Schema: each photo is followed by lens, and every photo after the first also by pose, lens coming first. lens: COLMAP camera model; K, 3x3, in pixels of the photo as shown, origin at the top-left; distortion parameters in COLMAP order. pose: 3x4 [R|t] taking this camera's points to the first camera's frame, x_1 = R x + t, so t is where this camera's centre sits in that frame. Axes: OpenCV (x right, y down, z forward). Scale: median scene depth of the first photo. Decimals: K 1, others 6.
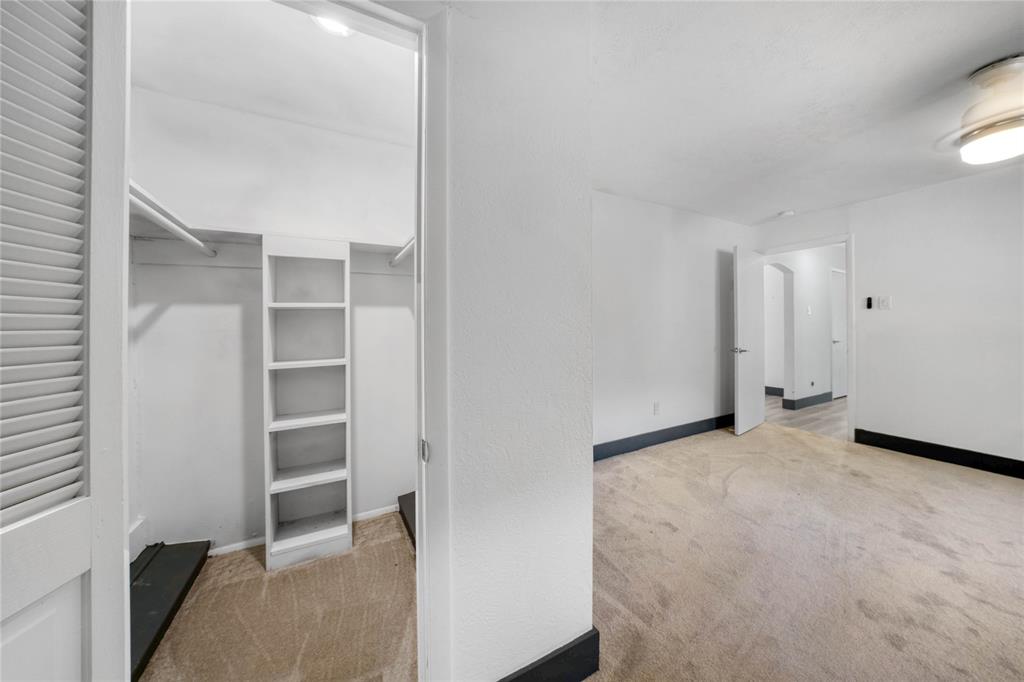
lens RADIAL K [[350.5, 0, 519.3], [0, 350.5, 326.1], [0, 0, 1]] dist [-0.020507, 0.005729]
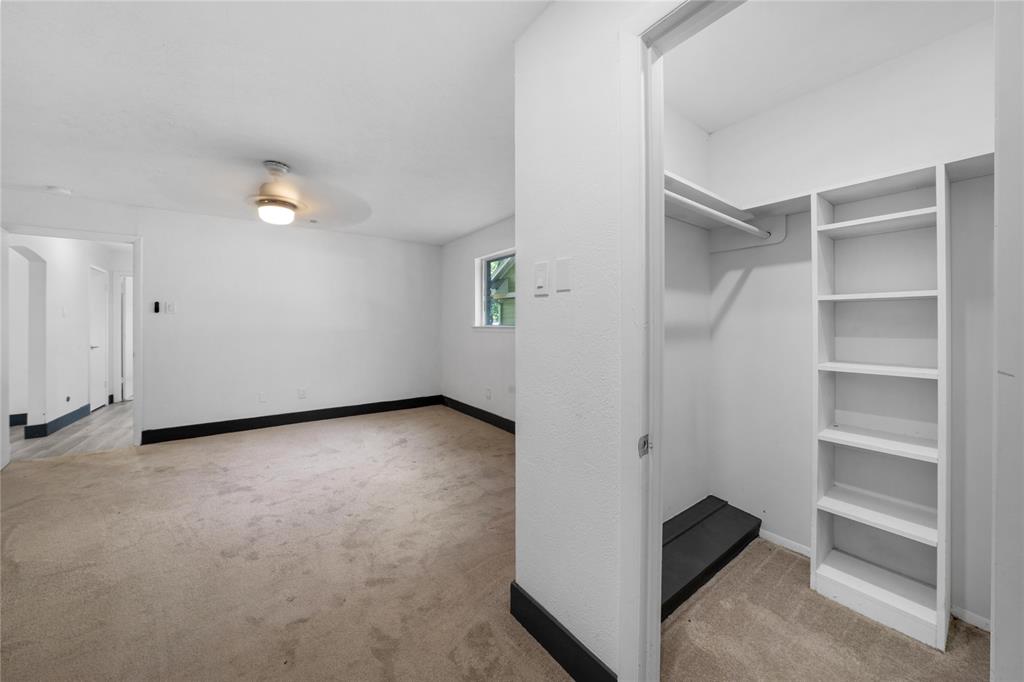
lens RADIAL K [[350.5, 0, 519.3], [0, 350.5, 326.1], [0, 0, 1]] dist [-0.020507, 0.005729]
pose [[-0.151862, 0.005605, 0.988386, -0.244287], [0.007420, 0.999962, -0.004530, 0.004775], [-0.988374, 0.006646, -0.151898, 0.085066]]
